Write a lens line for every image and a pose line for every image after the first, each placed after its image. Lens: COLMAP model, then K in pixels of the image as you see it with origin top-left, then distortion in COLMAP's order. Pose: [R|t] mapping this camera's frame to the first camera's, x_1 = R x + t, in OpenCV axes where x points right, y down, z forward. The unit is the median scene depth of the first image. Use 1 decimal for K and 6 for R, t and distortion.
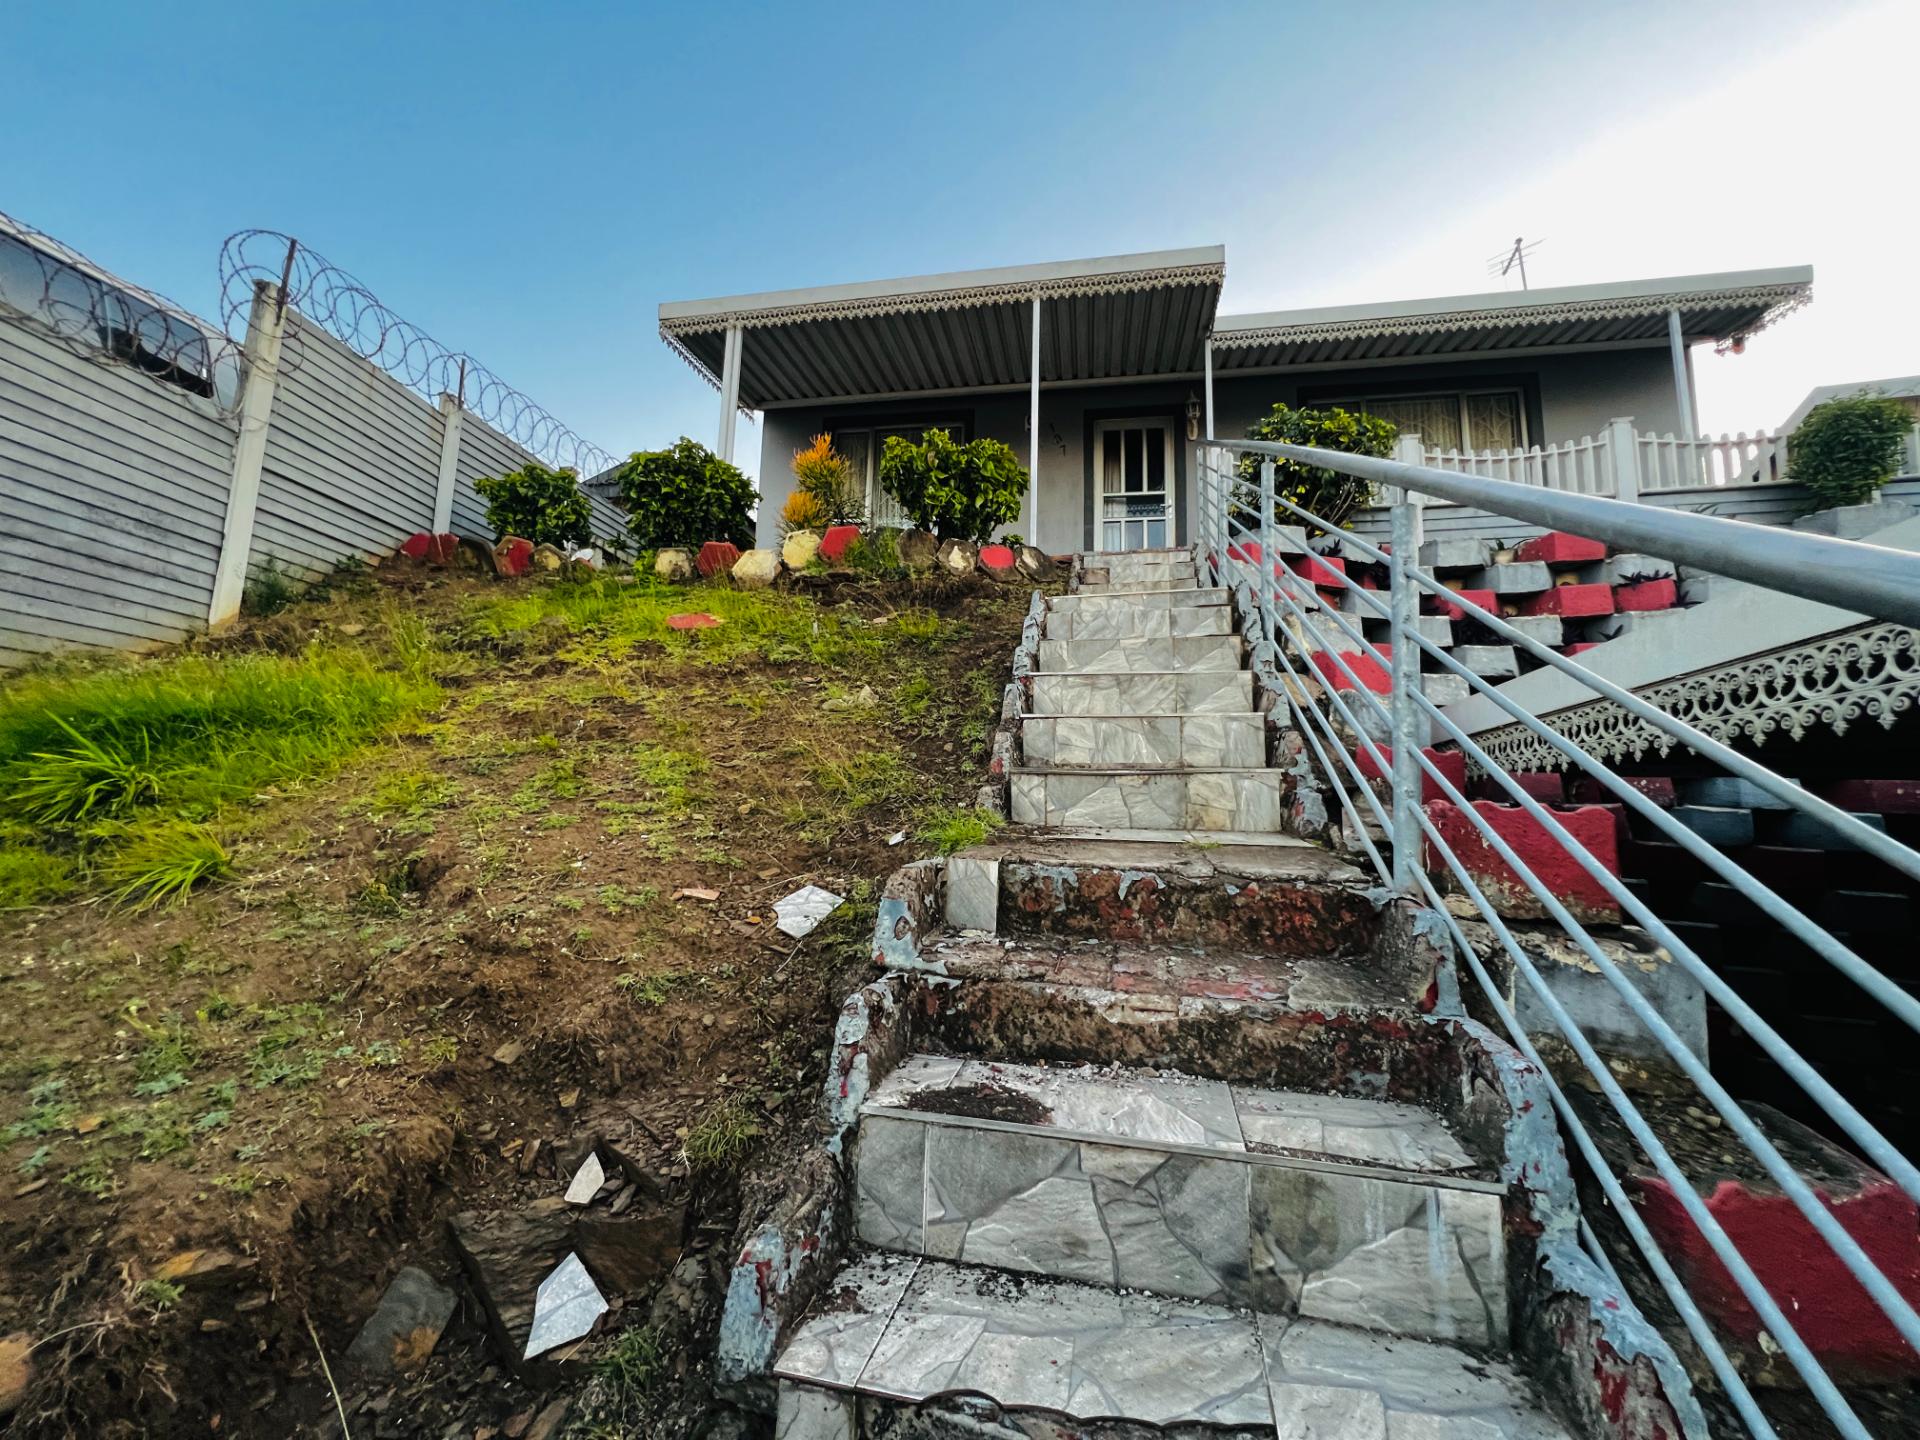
lens RADIAL K [[766.2, 0, 960.0], [0, 766.2, 720.0], [0, 0, 1]] dist [-0.003981, 0.001092]
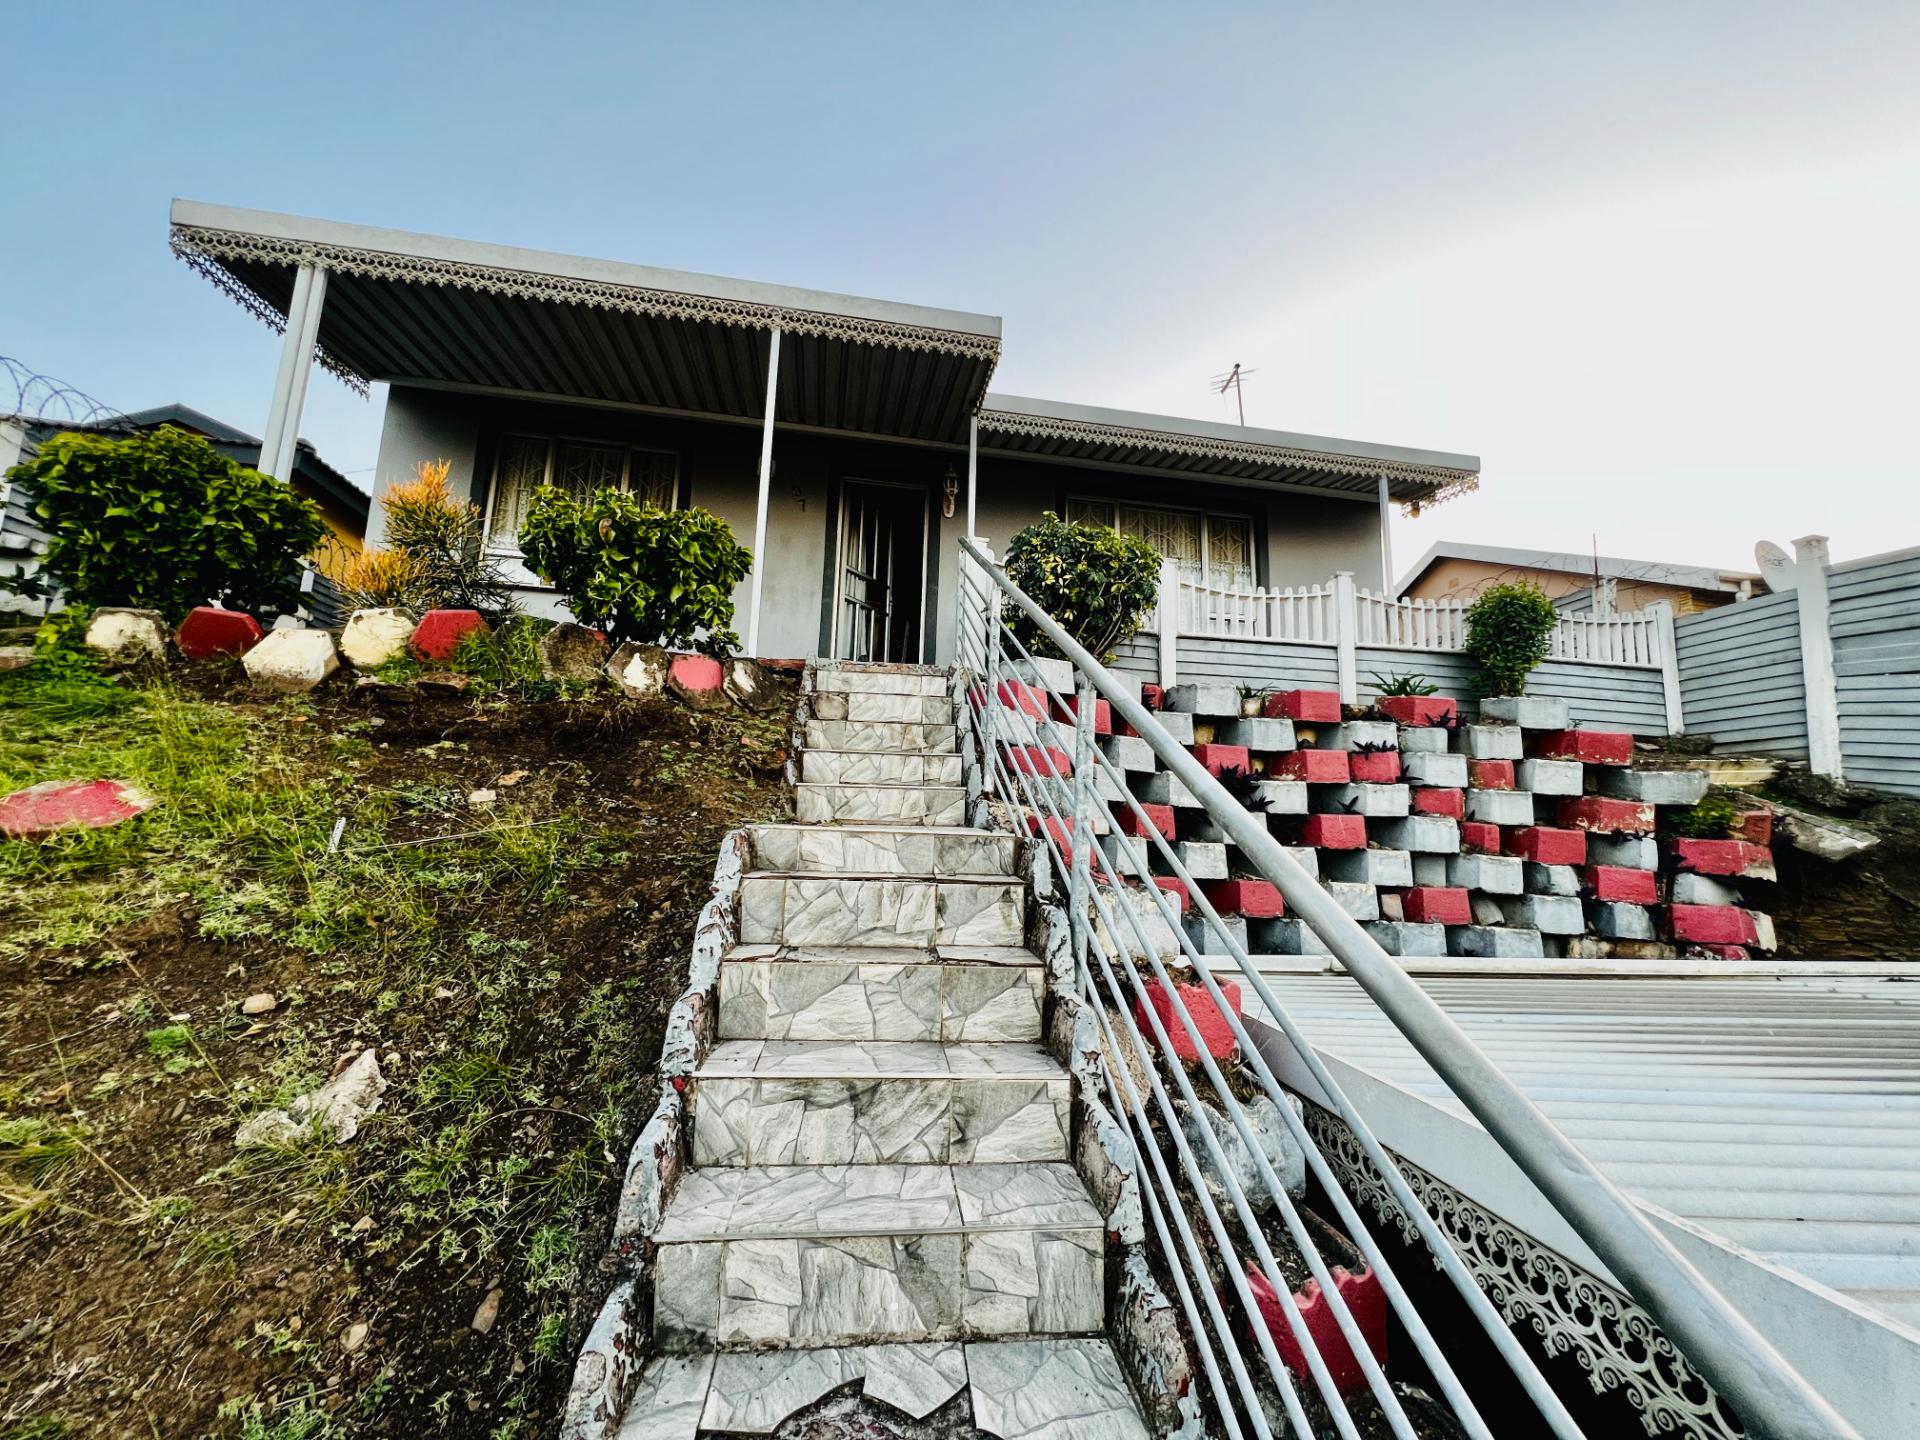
lens RADIAL K [[766.2, 0, 960.0], [0, 766.2, 720.0], [0, 0, 1]] dist [-0.003981, 0.001092]
pose [[0.939053, 0.055926, 0.339192, 0.038225], [-0.051765, 0.998432, -0.021311, -0.164321], [-0.339852, 0.002454, 0.940476, 0.227525]]
